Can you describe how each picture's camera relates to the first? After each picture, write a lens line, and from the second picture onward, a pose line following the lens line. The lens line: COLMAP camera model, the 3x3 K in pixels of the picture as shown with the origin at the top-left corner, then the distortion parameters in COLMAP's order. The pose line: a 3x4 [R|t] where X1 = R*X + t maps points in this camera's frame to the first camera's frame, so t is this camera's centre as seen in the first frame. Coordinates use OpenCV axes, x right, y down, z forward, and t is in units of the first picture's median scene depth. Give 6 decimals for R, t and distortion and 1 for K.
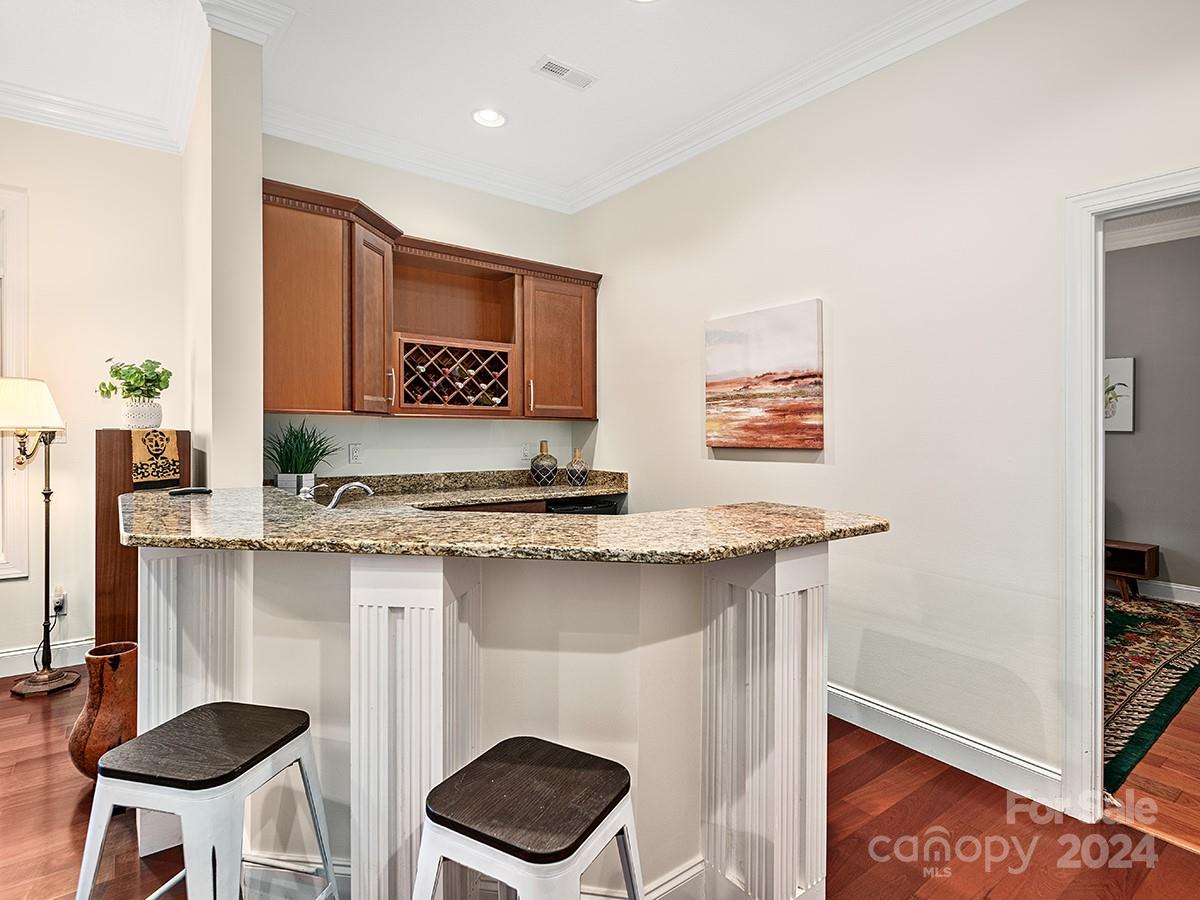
lens RADIAL K [[627.1, 0, 600.0], [0, 627.1, 450.0], [0, 0, 1]] dist [-0.037803, -0.000923]
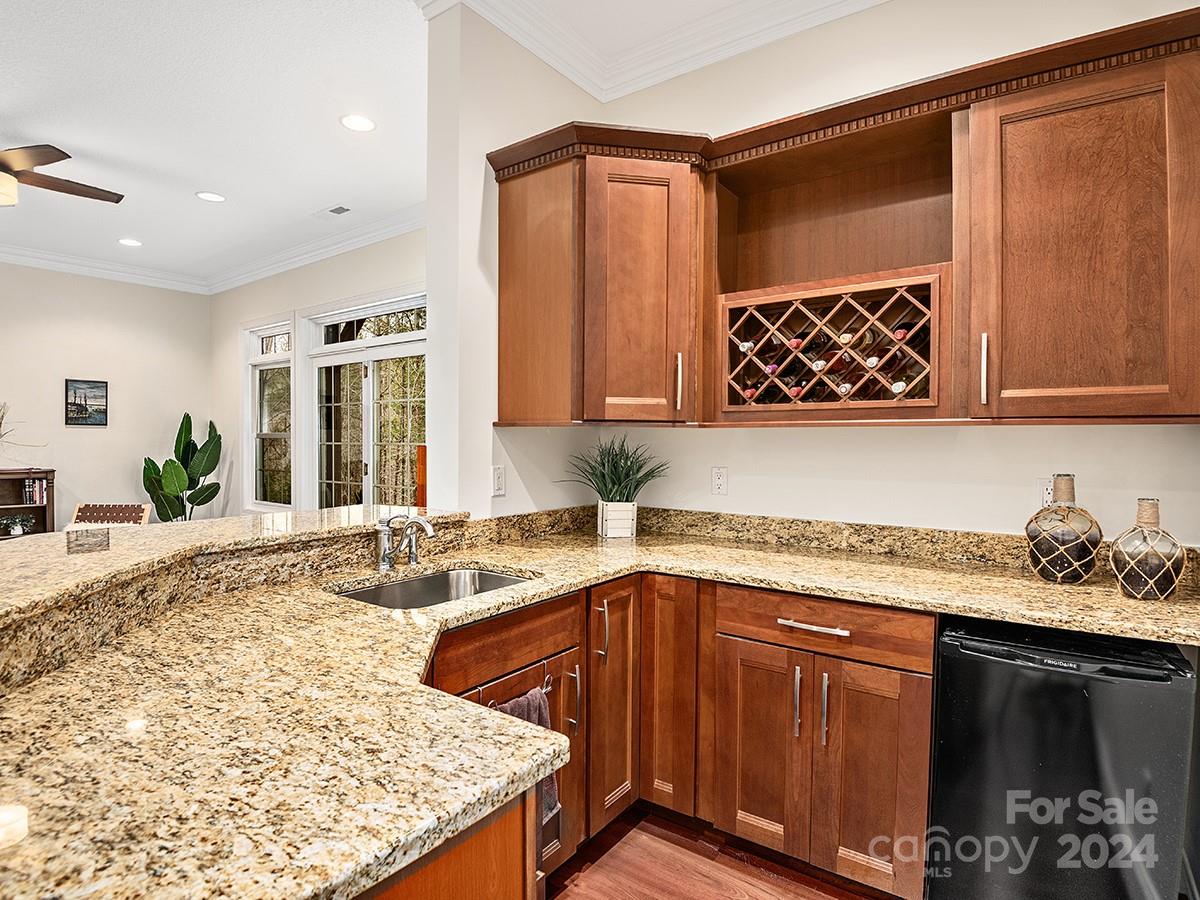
lens RADIAL K [[627.1, 0, 600.0], [0, 627.1, 450.0], [0, 0, 1]] dist [-0.037803, -0.000923]
pose [[0.289701, 0.013770, -0.957018, 0.230892], [-0.022268, 0.999723, 0.007644, -0.029414], [0.956858, 0.019097, 0.289928, 0.638851]]
